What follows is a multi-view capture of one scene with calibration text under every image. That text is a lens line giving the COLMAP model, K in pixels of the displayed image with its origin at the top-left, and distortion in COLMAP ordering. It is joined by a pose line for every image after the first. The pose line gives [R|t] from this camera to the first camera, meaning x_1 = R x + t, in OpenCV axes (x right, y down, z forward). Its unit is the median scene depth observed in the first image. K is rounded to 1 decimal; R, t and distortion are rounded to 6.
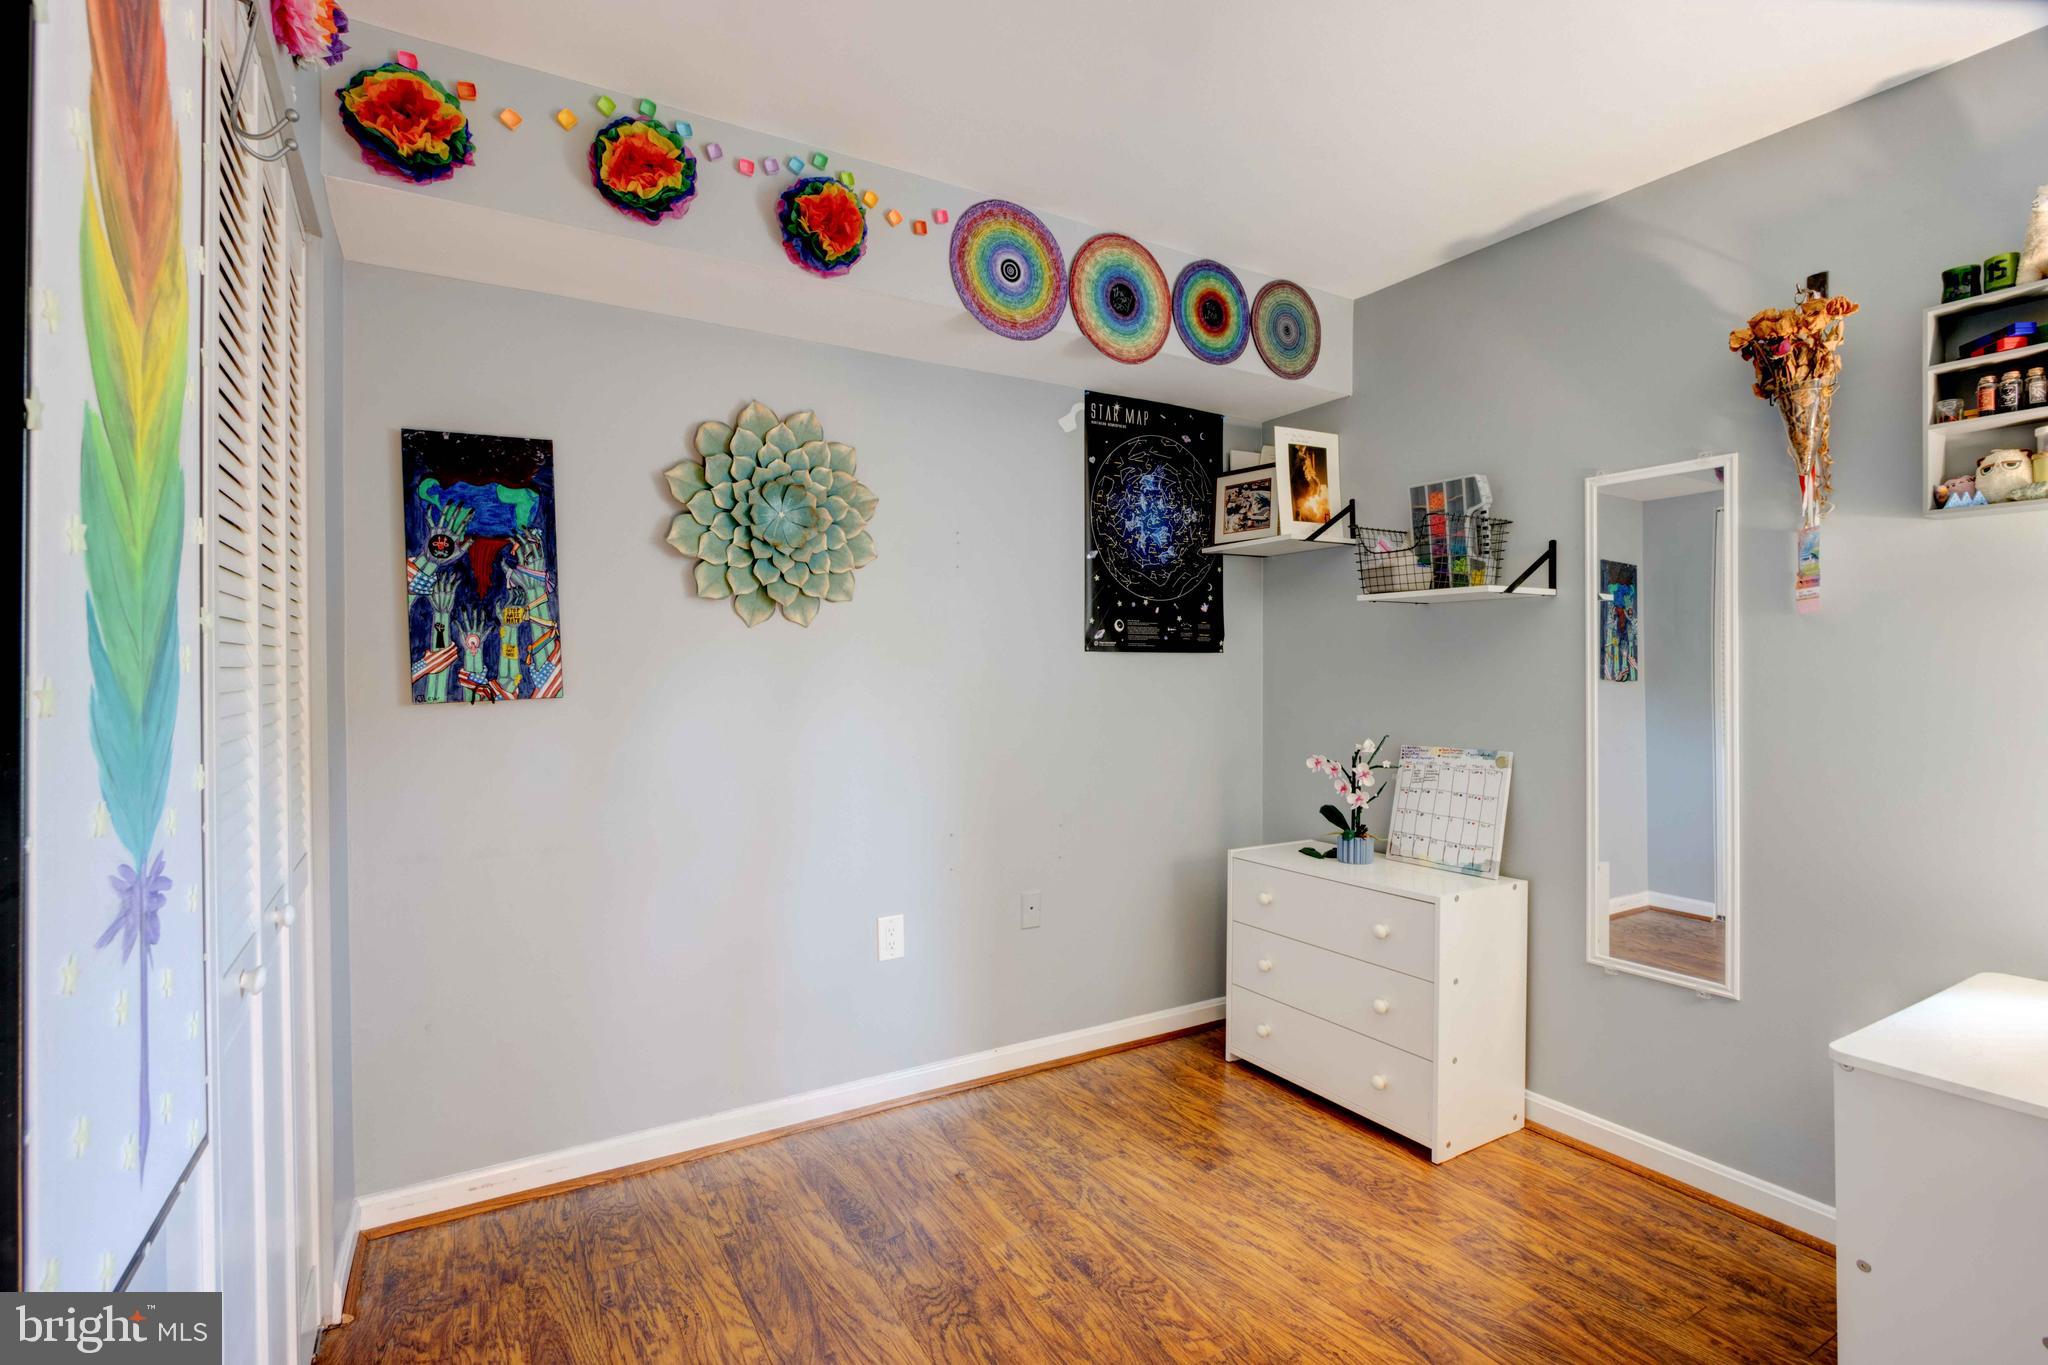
lens RADIAL K [[953.7, 0, 1017.3], [0, 953.7, 676.7], [0, 0, 1]] dist [-0.018574, 0.002915]
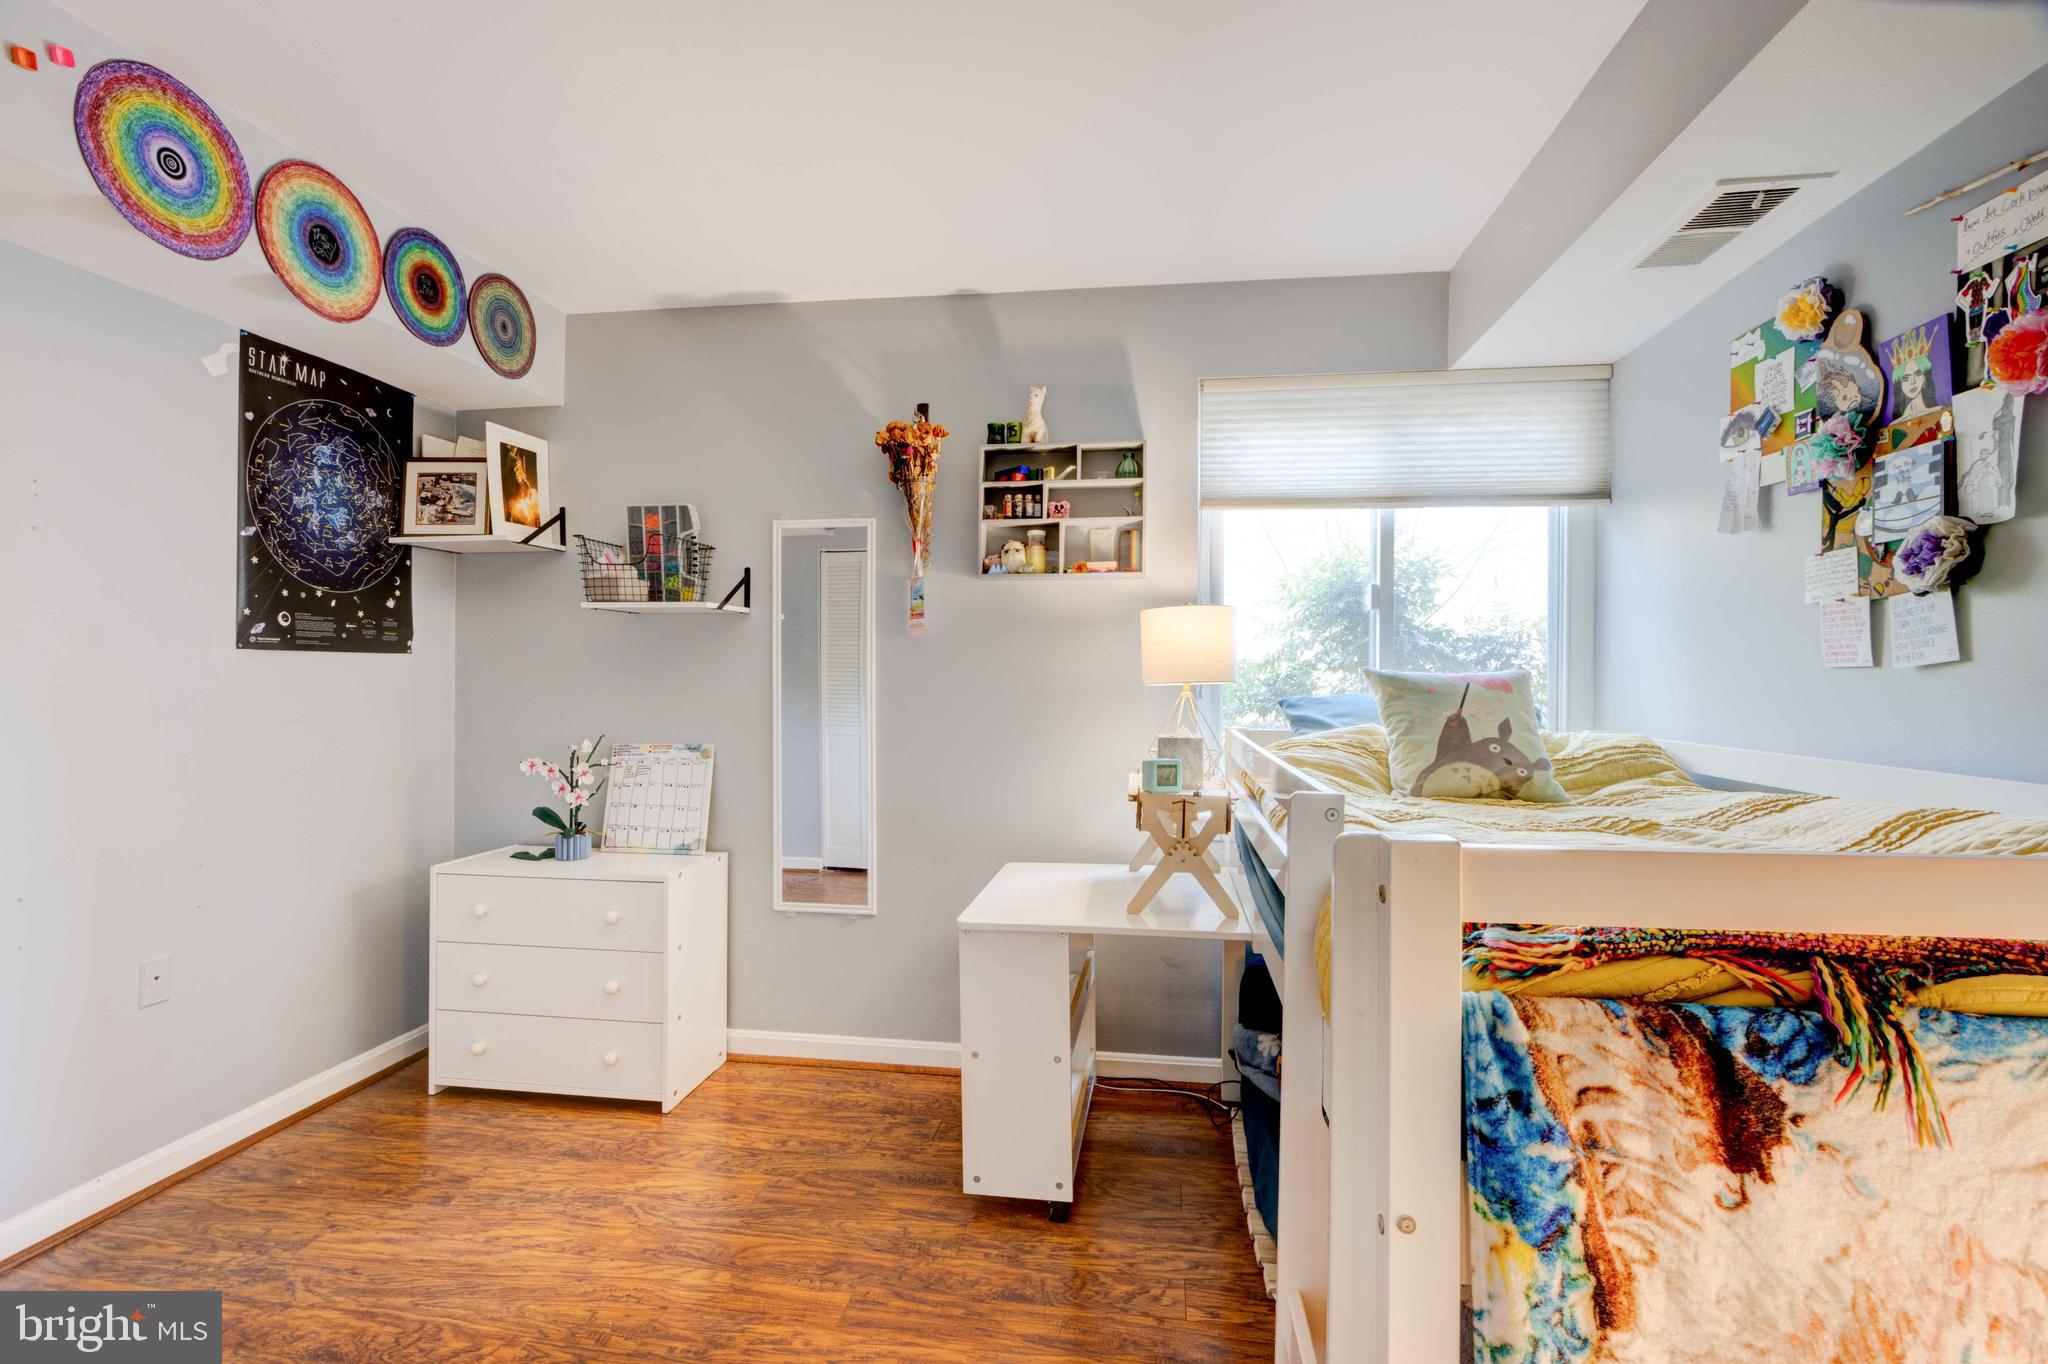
lens RADIAL K [[953.7, 0, 1025.7], [0, 953.7, 680.1], [0, 0, 1]] dist [-0.018574, 0.002915]
pose [[0.620230, 0.000146, 0.784420, -0.165262], [-0.000383, 1.000000, 0.000117, -0.000466], [-0.784420, -0.000373, 0.620230, -0.032200]]
